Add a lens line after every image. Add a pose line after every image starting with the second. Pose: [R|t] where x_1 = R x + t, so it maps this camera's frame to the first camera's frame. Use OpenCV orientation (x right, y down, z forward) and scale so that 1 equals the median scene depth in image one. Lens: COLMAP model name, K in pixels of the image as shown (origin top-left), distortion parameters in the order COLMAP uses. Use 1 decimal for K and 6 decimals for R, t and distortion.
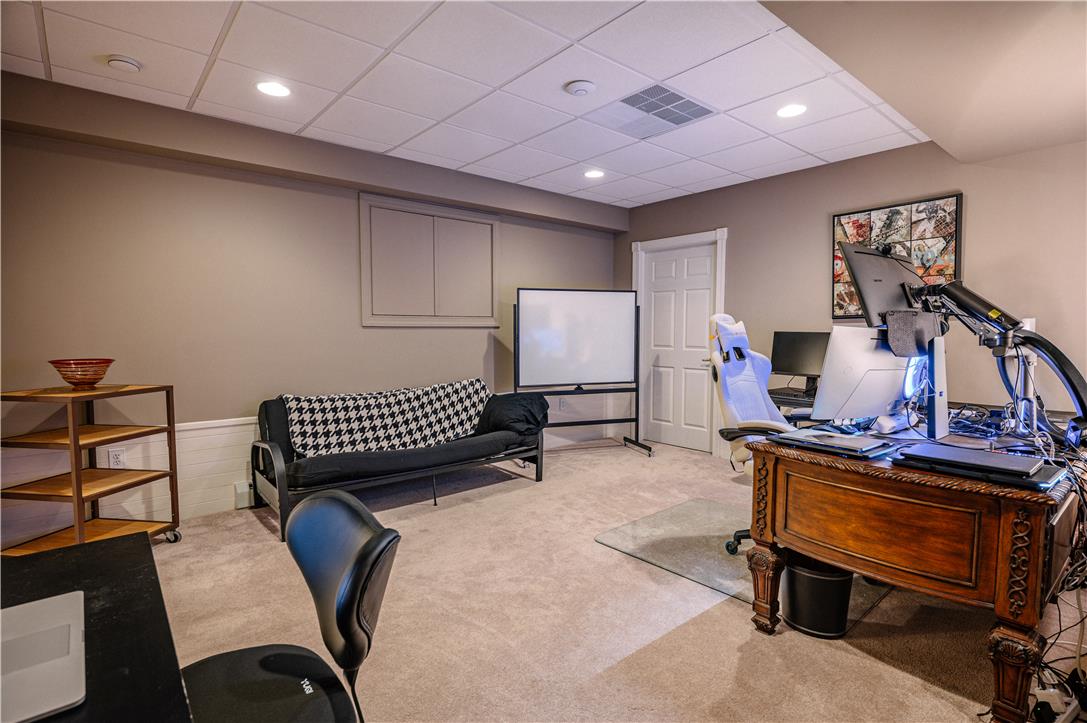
lens RADIAL K [[542.5, 0, 541.5], [0, 542.5, 367.1], [0, 0, 1]] dist [0.001836, 0.000486]
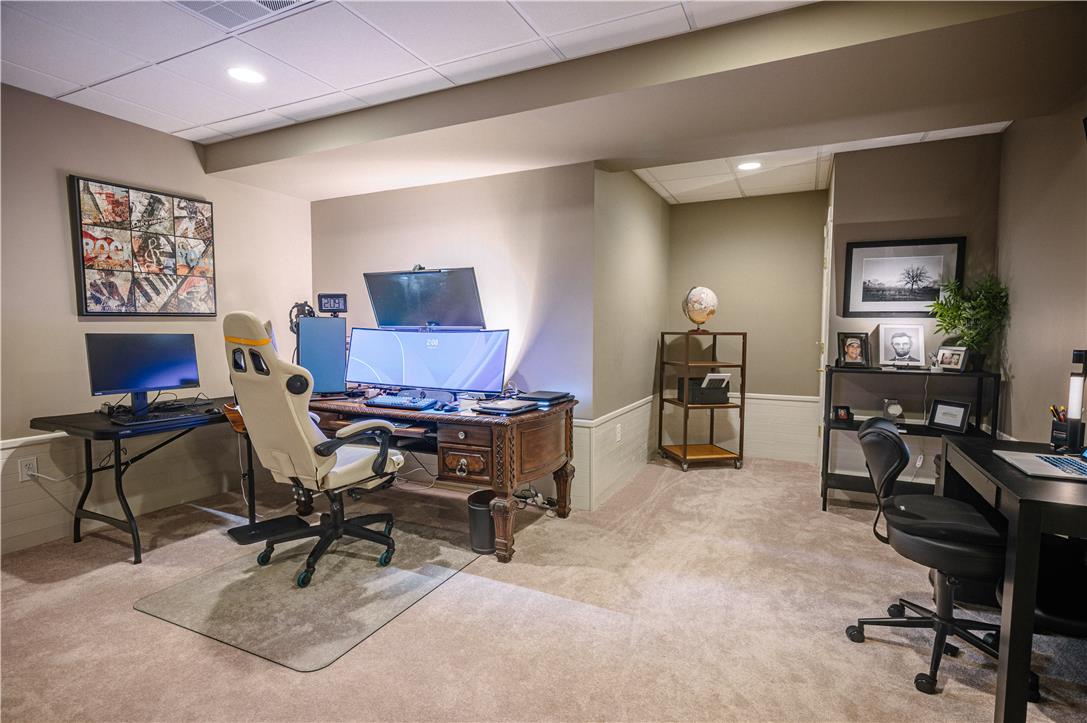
lens RADIAL K [[542.5, 0, 543.3], [0, 542.5, 363.4], [0, 0, 1]] dist [0.001836, 0.000486]
pose [[-0.395615, -0.067534, 0.915930, -0.448428], [0.049222, 0.994300, 0.094573, -0.070102], [-0.917096, 0.082498, -0.390036, 0.792117]]
